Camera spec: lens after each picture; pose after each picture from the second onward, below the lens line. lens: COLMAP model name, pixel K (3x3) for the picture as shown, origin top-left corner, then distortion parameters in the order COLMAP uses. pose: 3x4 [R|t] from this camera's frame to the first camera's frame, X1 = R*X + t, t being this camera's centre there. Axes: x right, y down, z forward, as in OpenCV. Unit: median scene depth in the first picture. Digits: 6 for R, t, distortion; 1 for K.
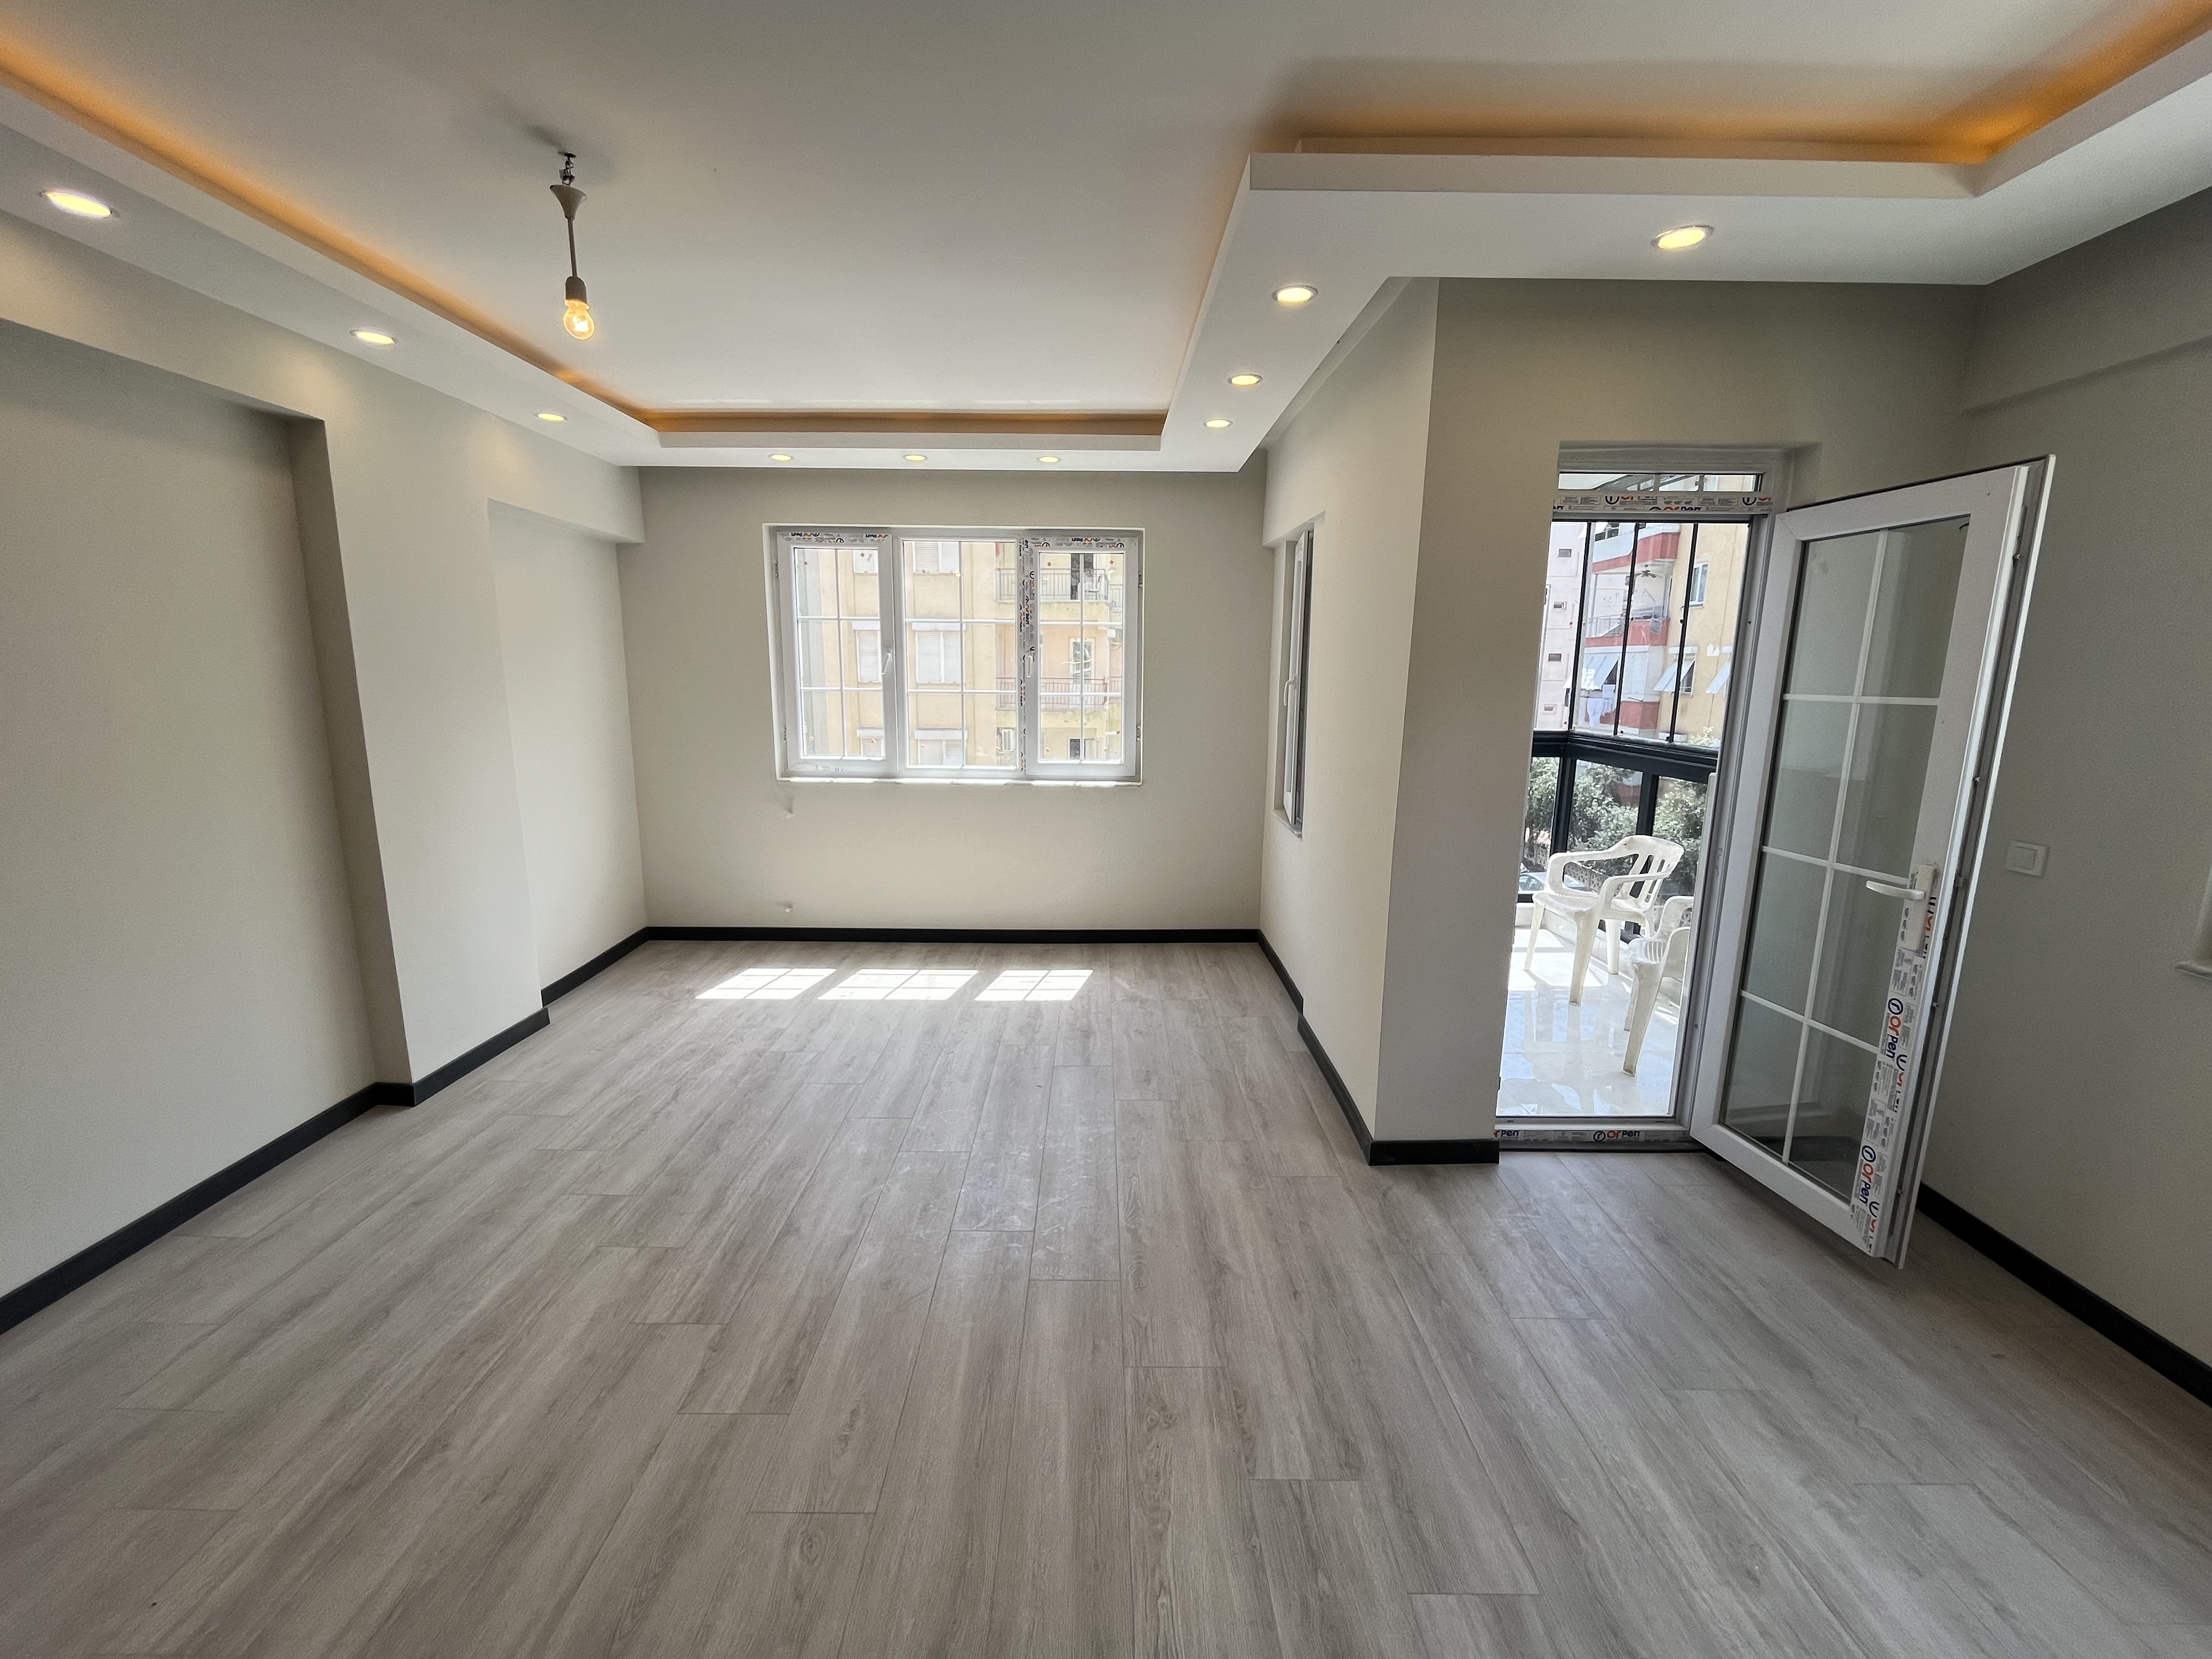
lens RADIAL K [[903.3, 0, 1101.6], [0, 903.3, 829.9], [0, 0, 1]] dist [-0.000697, 0.000039]
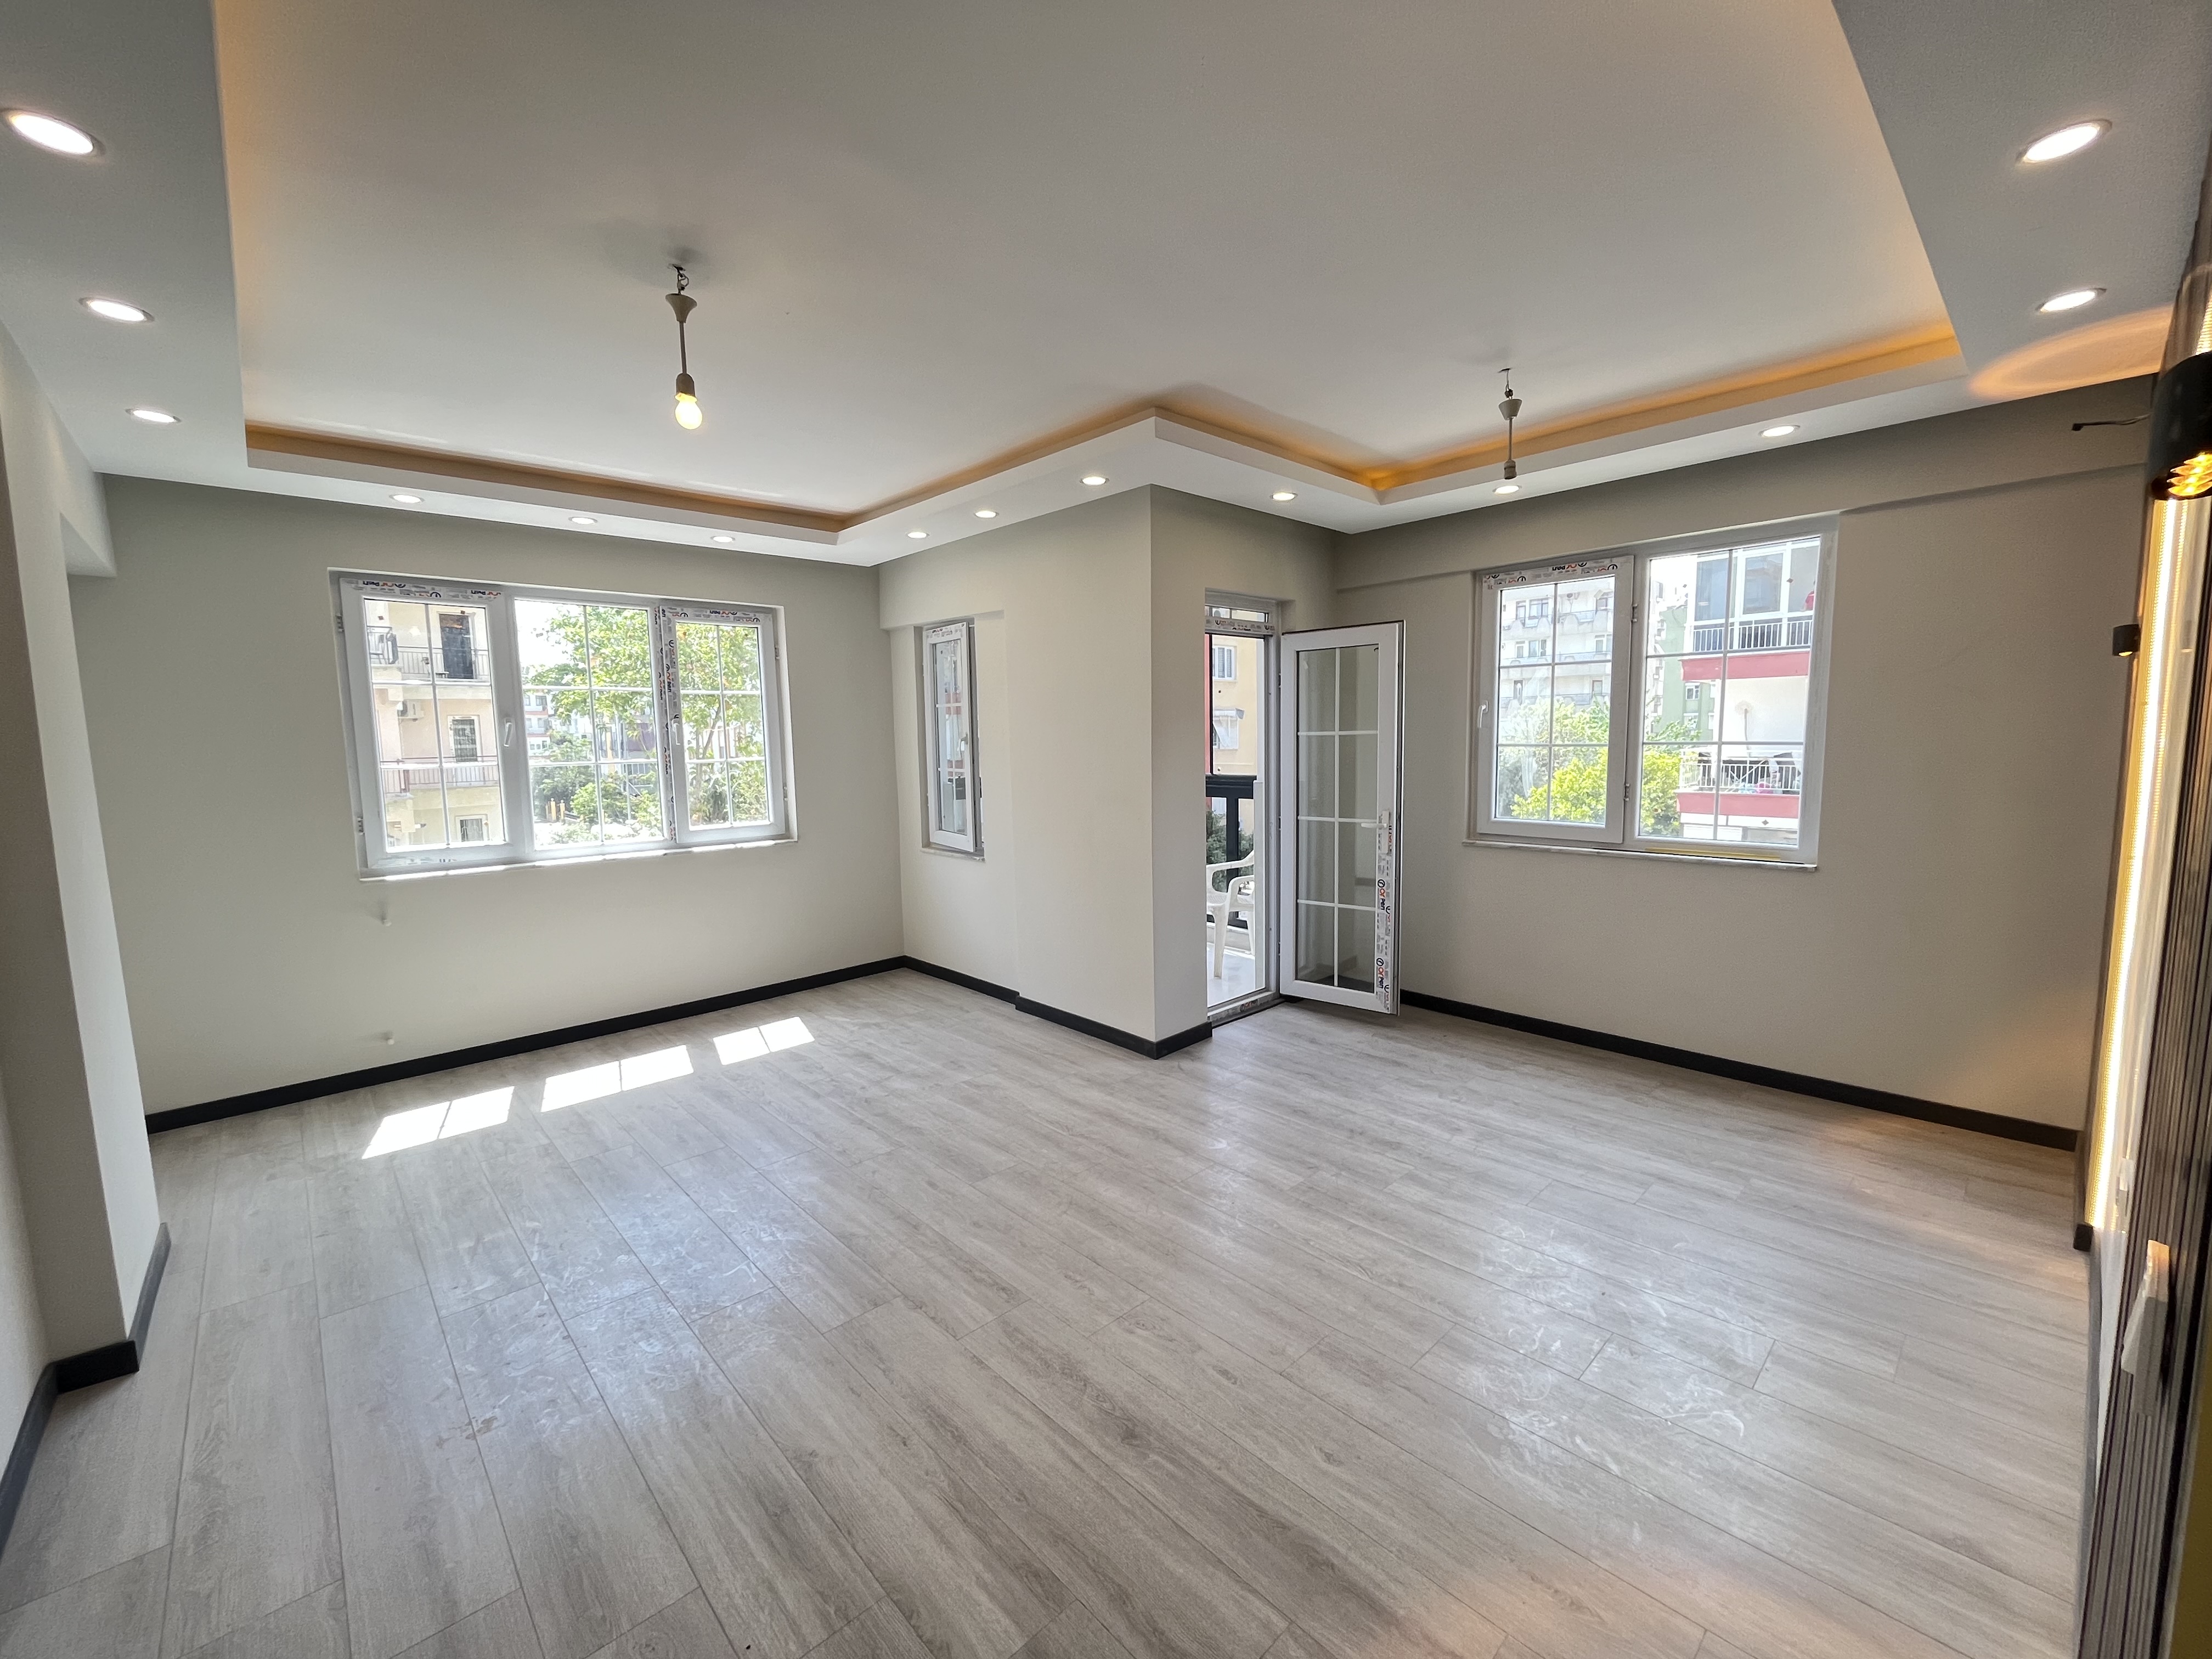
lens RADIAL K [[903.3, 0, 1101.6], [0, 903.3, 829.9], [0, 0, 1]] dist [-0.000697, 0.000039]
pose [[0.729729, -0.095396, 0.677049, -0.566775], [0.147892, 0.988800, -0.020077, 0.017044], [-0.667551, 0.114781, 0.735664, -0.043296]]
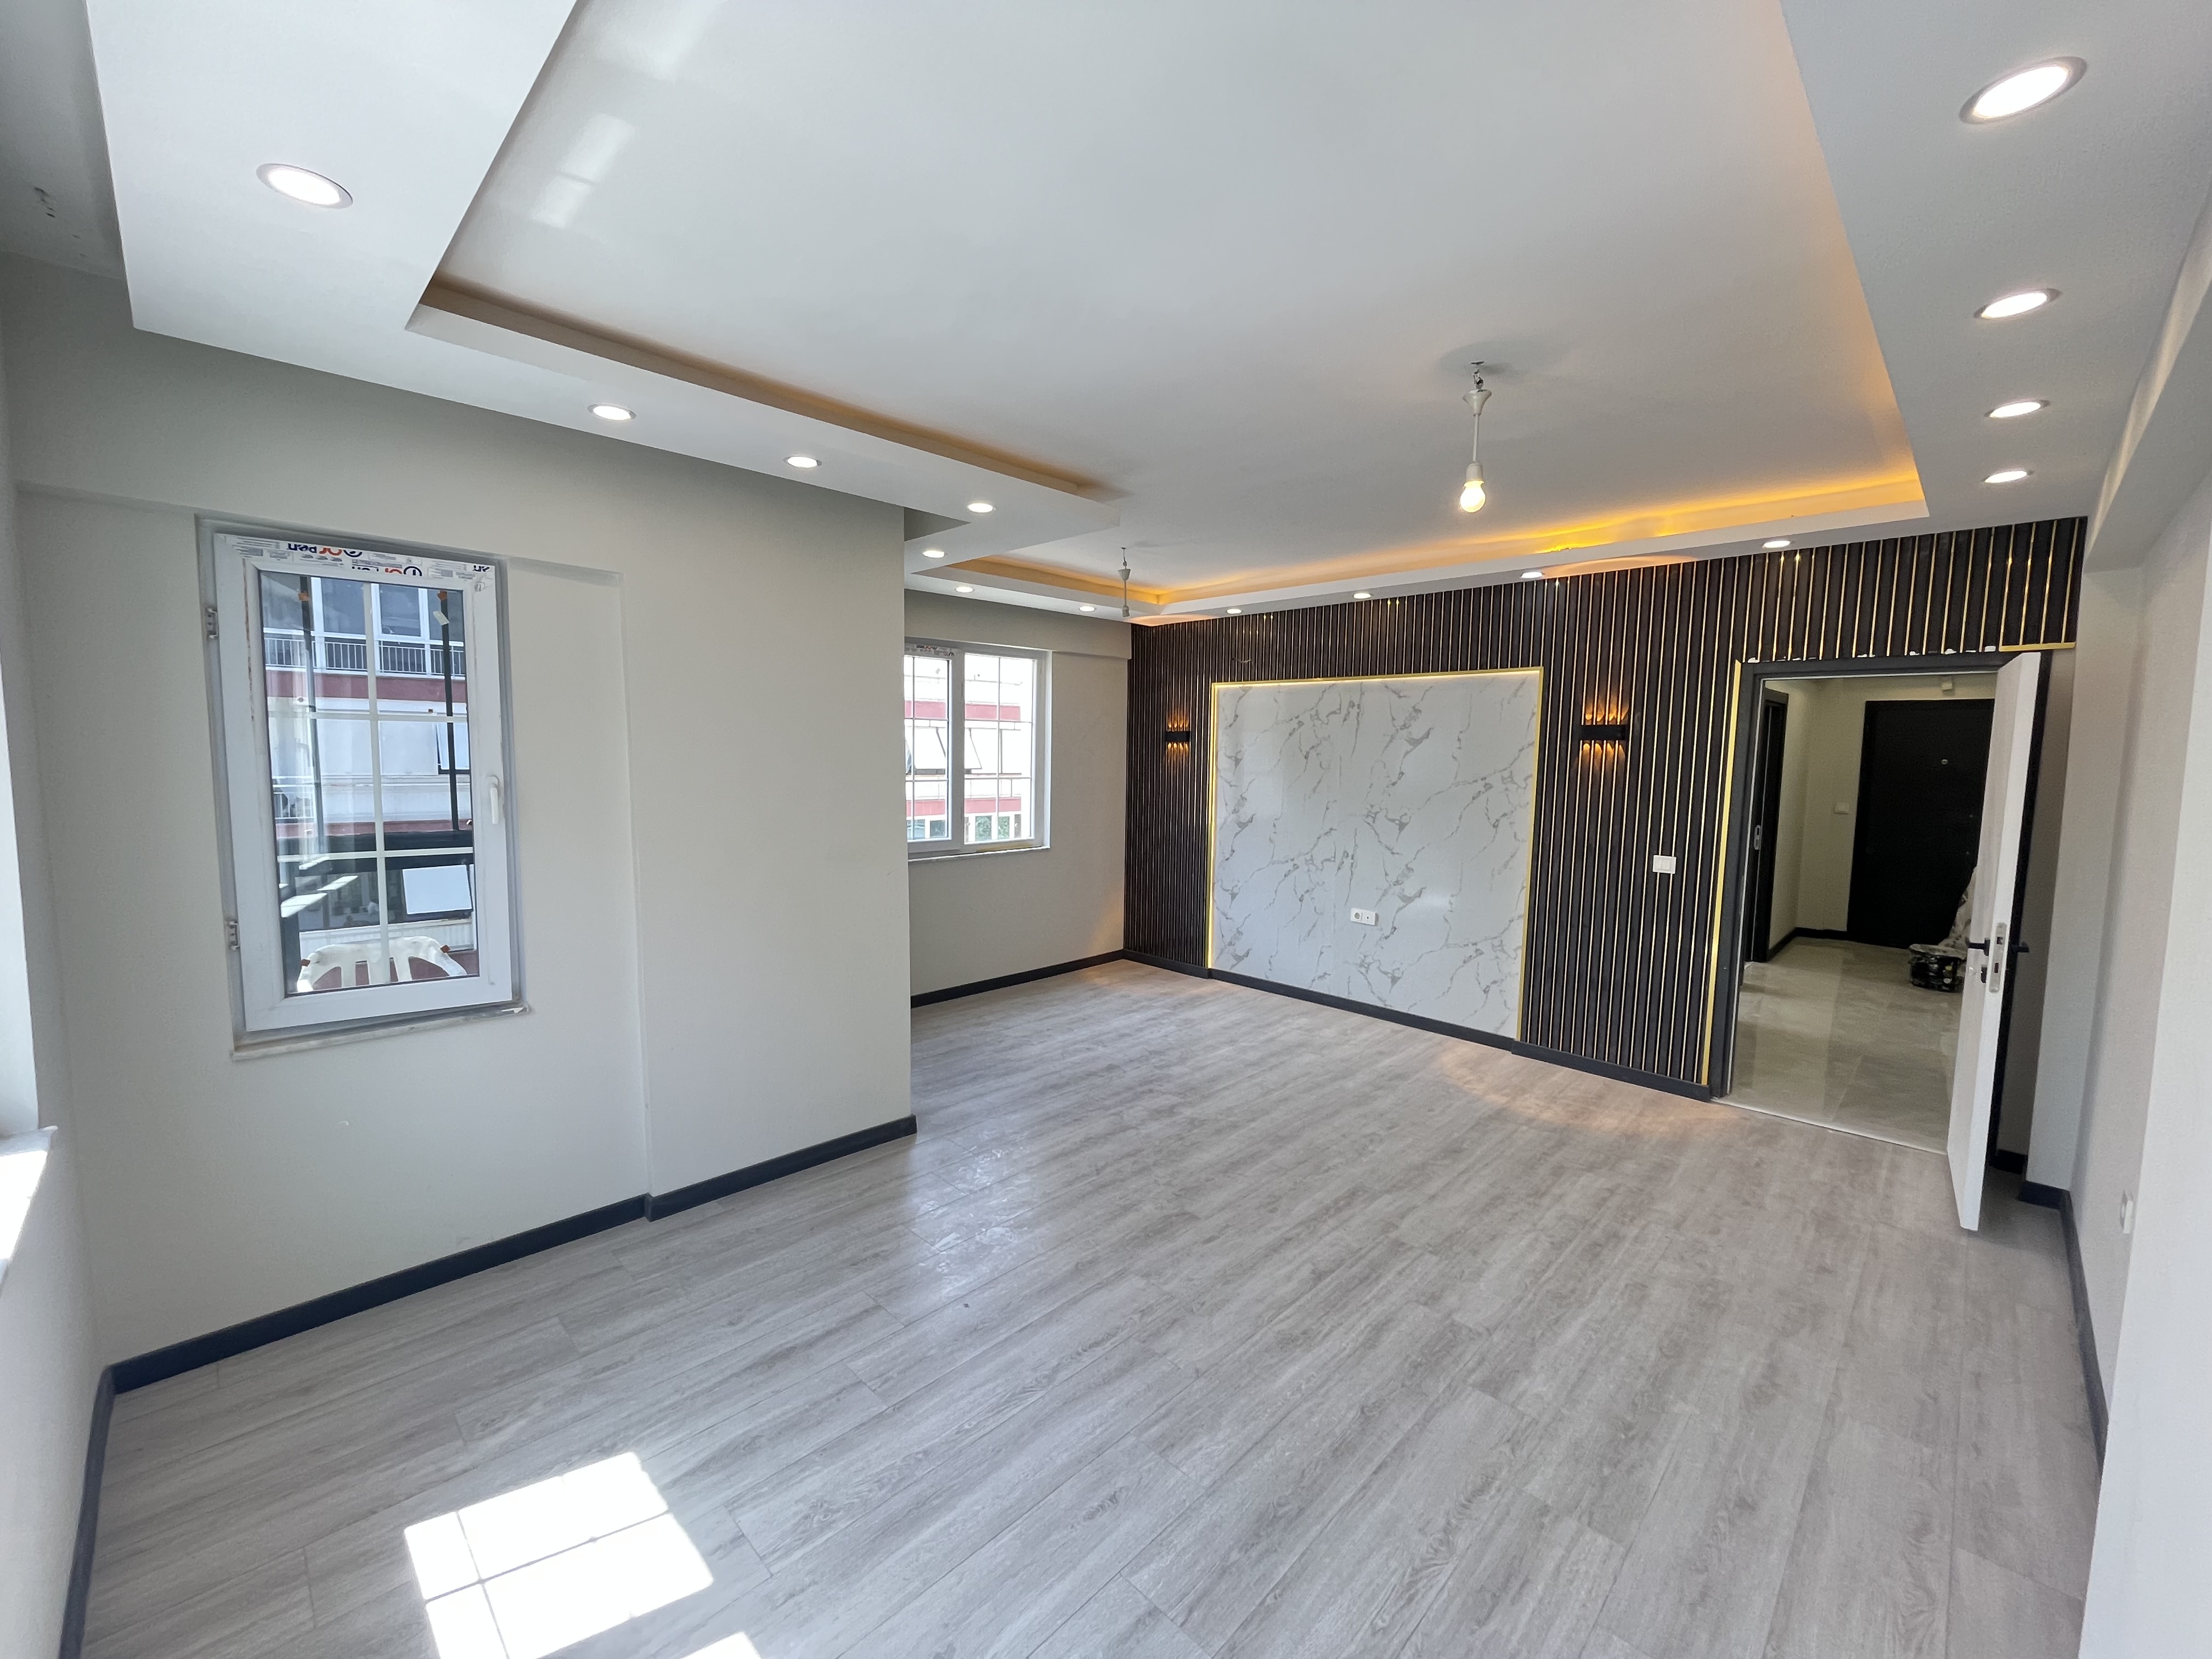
lens RADIAL K [[885.5, 0, 1106.0], [0, 885.5, 829.5], [0, 0, 1]] dist [0.001218, 0.000165]
pose [[-0.712923, -0.080863, 0.696564, -0.611867], [0.107094, 0.969122, 0.222112, -0.253433], [-0.693016, 0.232946, -0.682250, 1.258718]]
